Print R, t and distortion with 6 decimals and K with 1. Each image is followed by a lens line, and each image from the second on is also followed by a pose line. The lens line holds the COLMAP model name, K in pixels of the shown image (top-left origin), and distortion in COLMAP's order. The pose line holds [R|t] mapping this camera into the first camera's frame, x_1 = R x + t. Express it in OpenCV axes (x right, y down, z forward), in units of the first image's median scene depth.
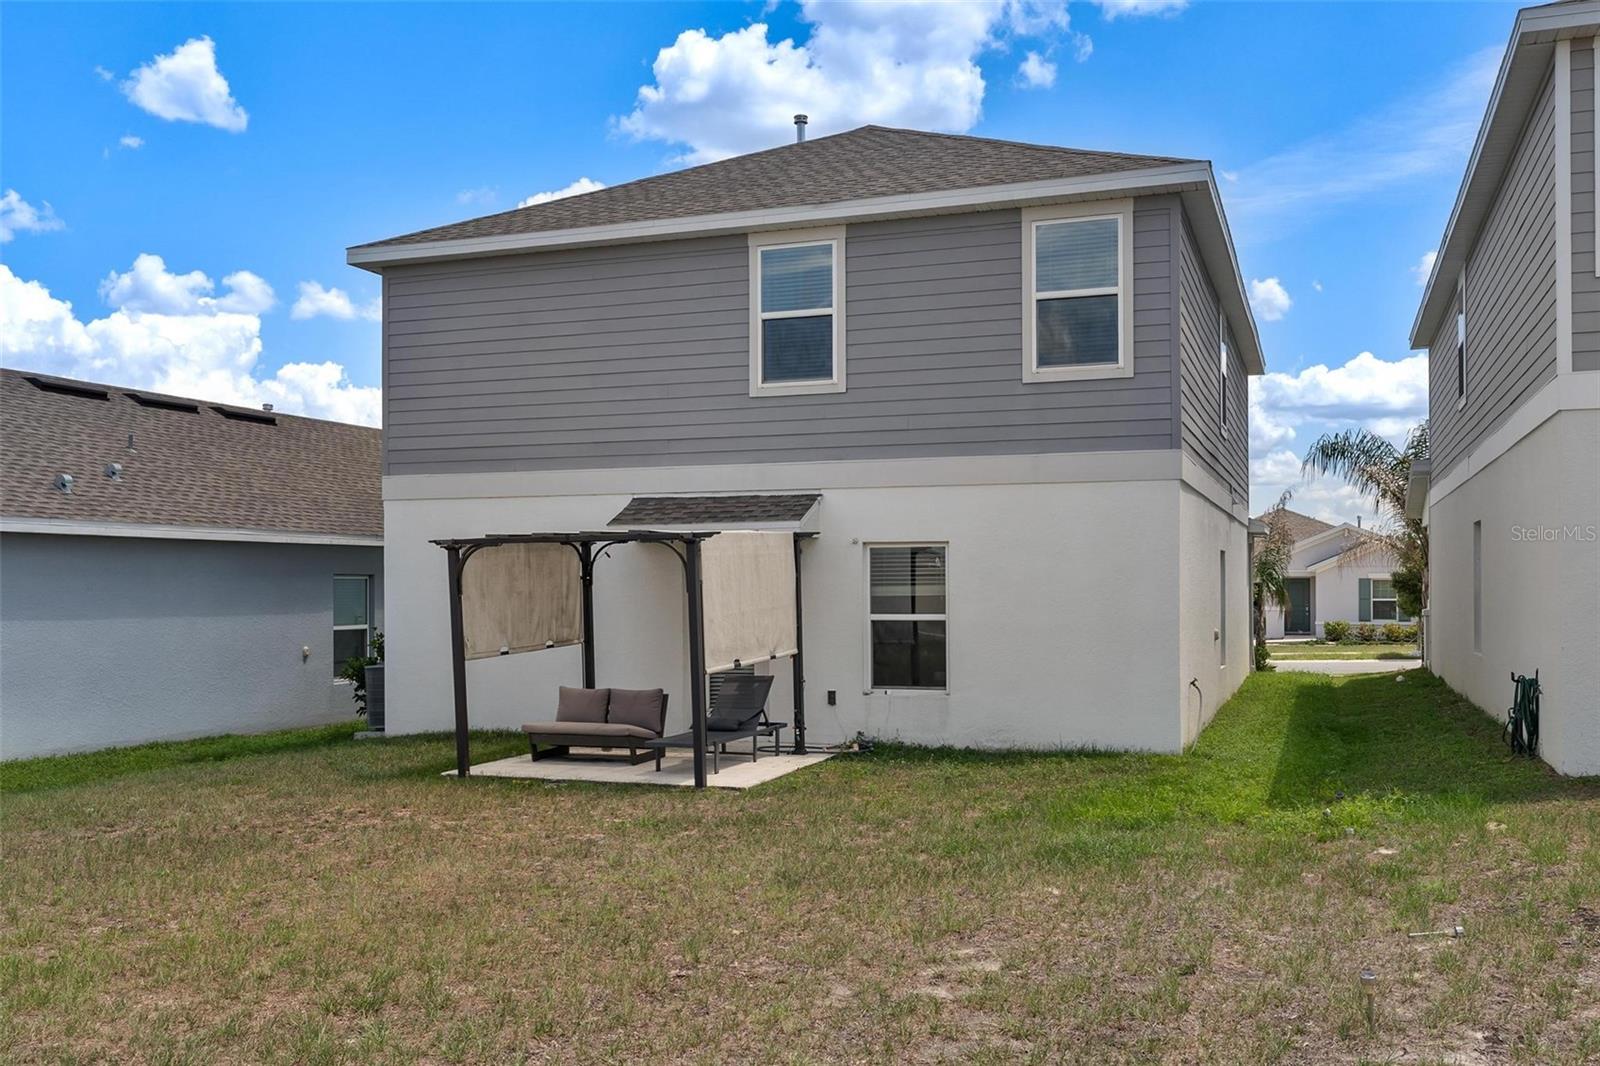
lens RADIAL K [[1399.5, 0, 797.8], [0, 1399.5, 545.0], [0, 0, 1]] dist [-0.014140, -0.012785]
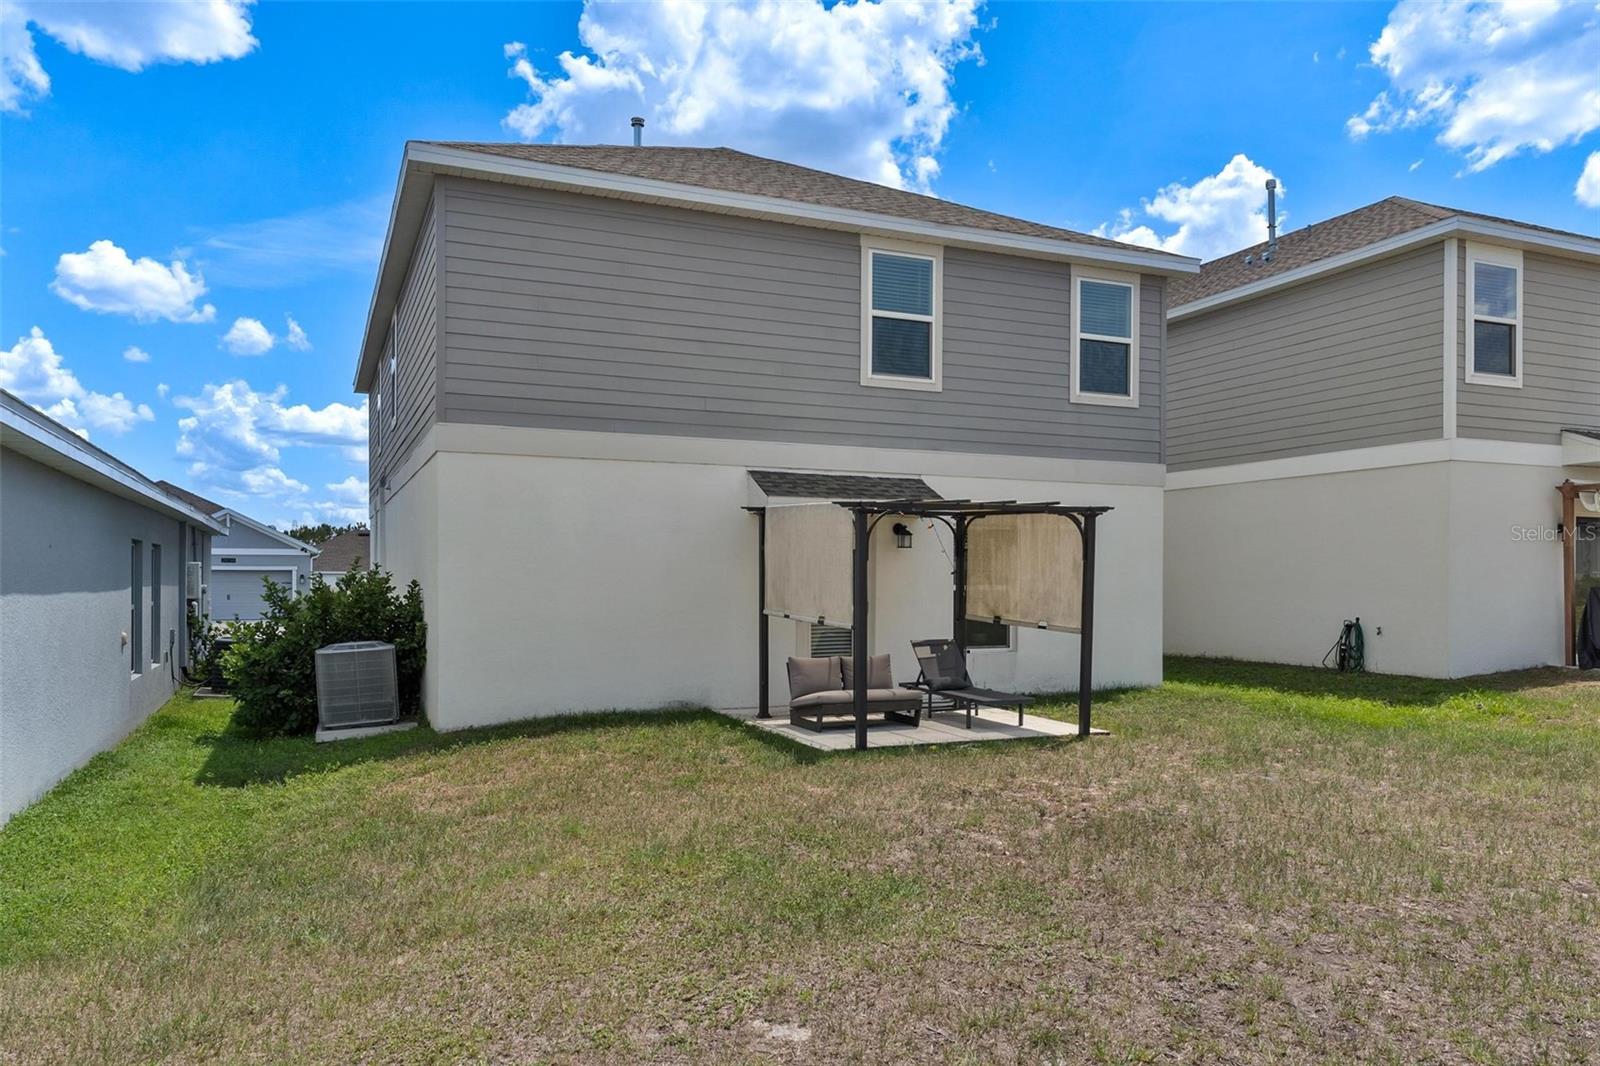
lens RADIAL K [[1146.7, 0, 797.2], [0, 1146.7, 563.5], [0, 0, 1]] dist [-0.020425, 0.003064]
pose [[0.723668, 0.017565, 0.689924, -0.699763], [-0.025294, 0.999679, 0.001080, 0.033450], [-0.689684, -0.018232, 0.723881, 0.399853]]
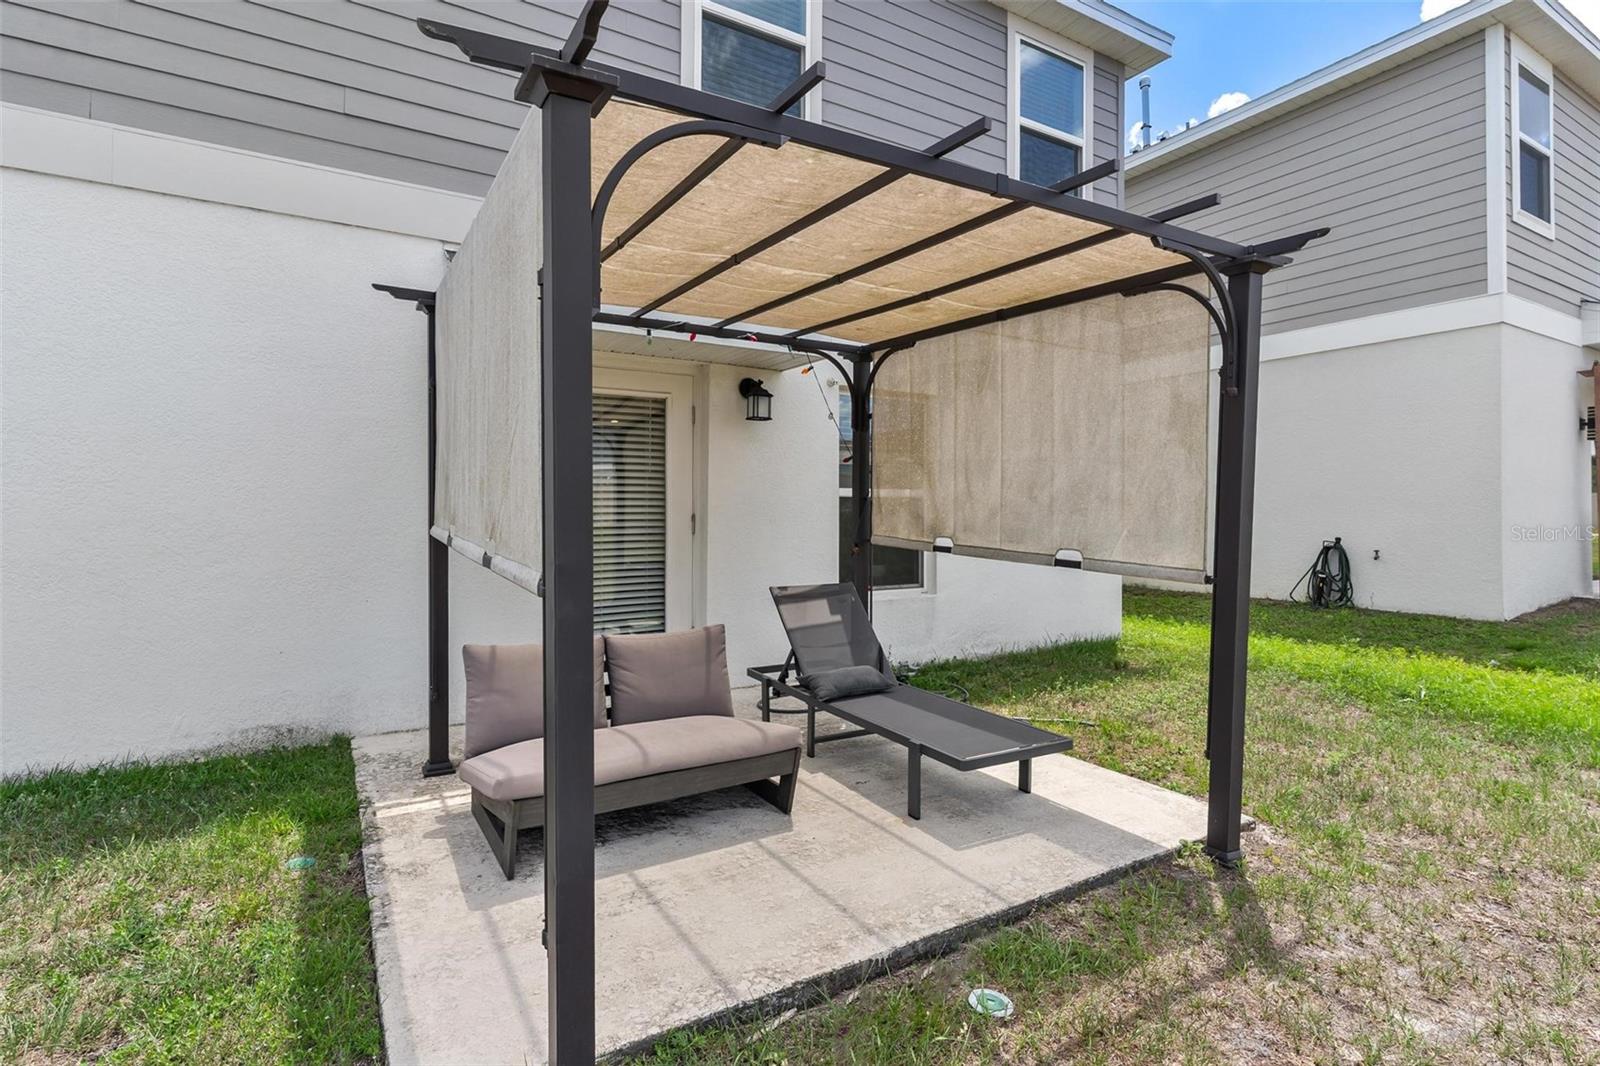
lens RADIAL K [[788.7, 0, 801.9], [0, 788.7, 505.4], [0, 0, 1]] dist [0.003626, -0.001986]
pose [[0.618855, 0.013550, 0.785388, -0.275226], [-0.025792, 0.999663, 0.003077, 0.057300], [-0.785081, -0.022161, 0.618996, 0.765642]]
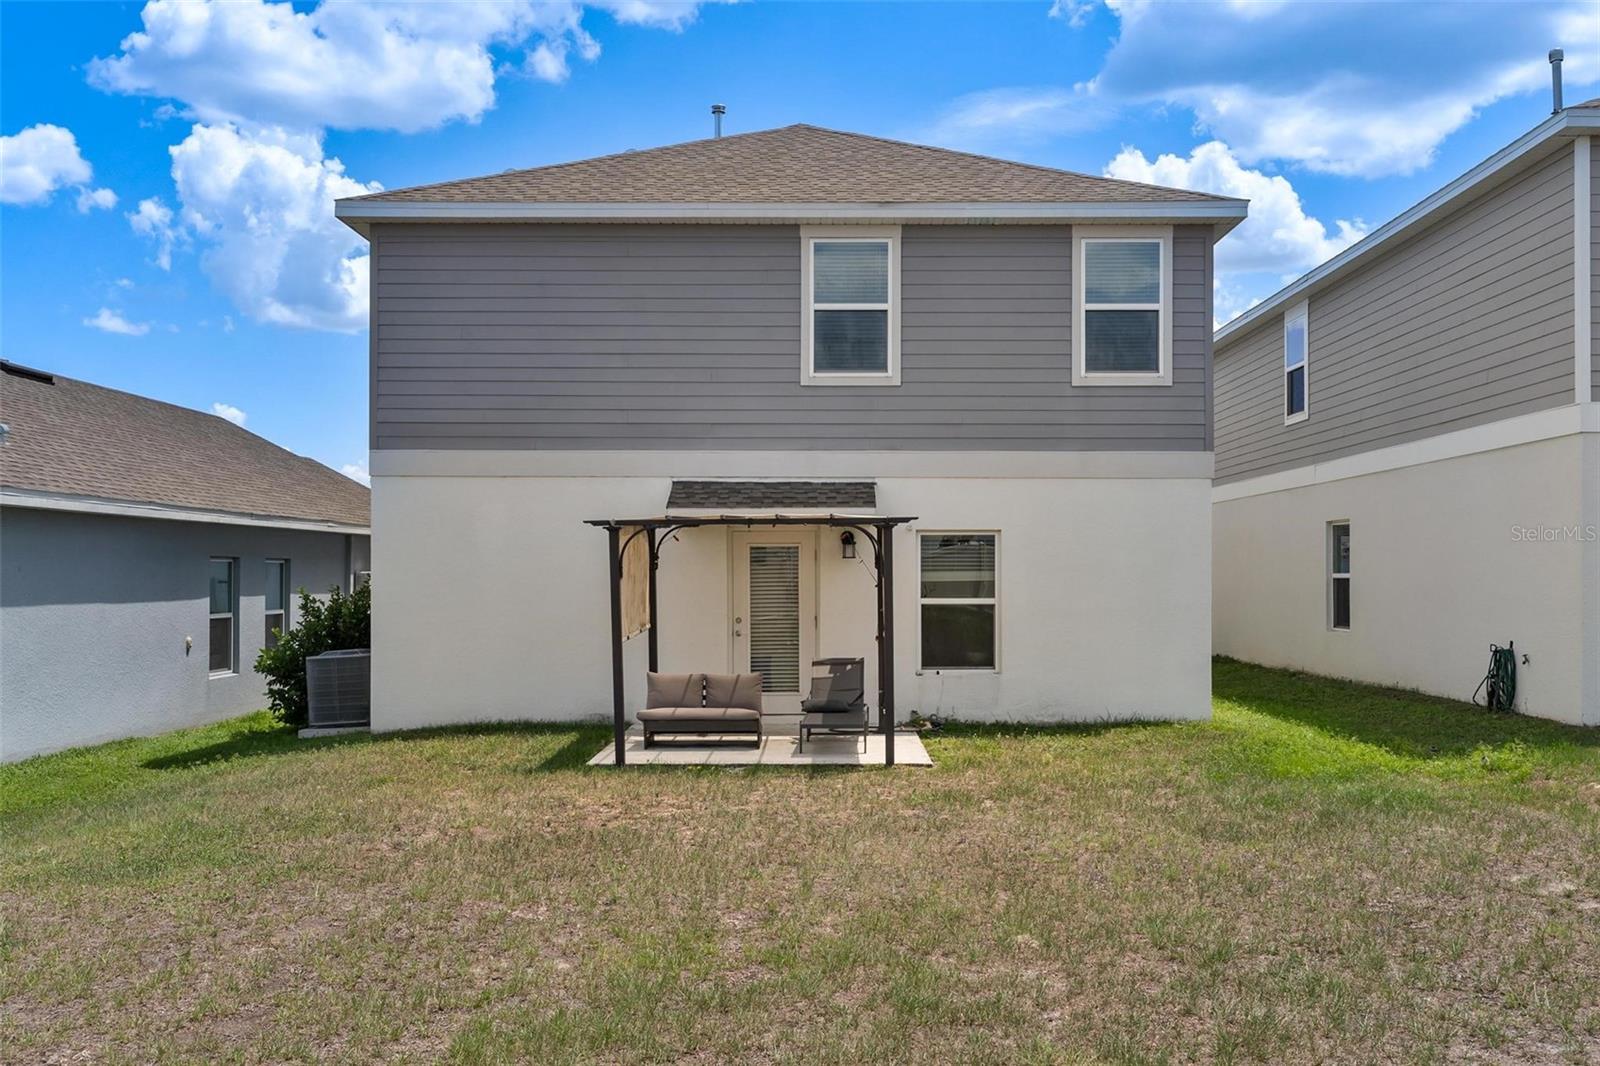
lens RADIAL K [[1399.5, 0, 791.9], [0, 1399.5, 526.6], [0, 0, 1]] dist [-0.014140, -0.012785]
pose [[0.943150, 0.016640, 0.331950, -0.387676], [-0.014010, 0.999849, -0.010314, 0.007907], [-0.332071, 0.005077, 0.943241, 0.043547]]
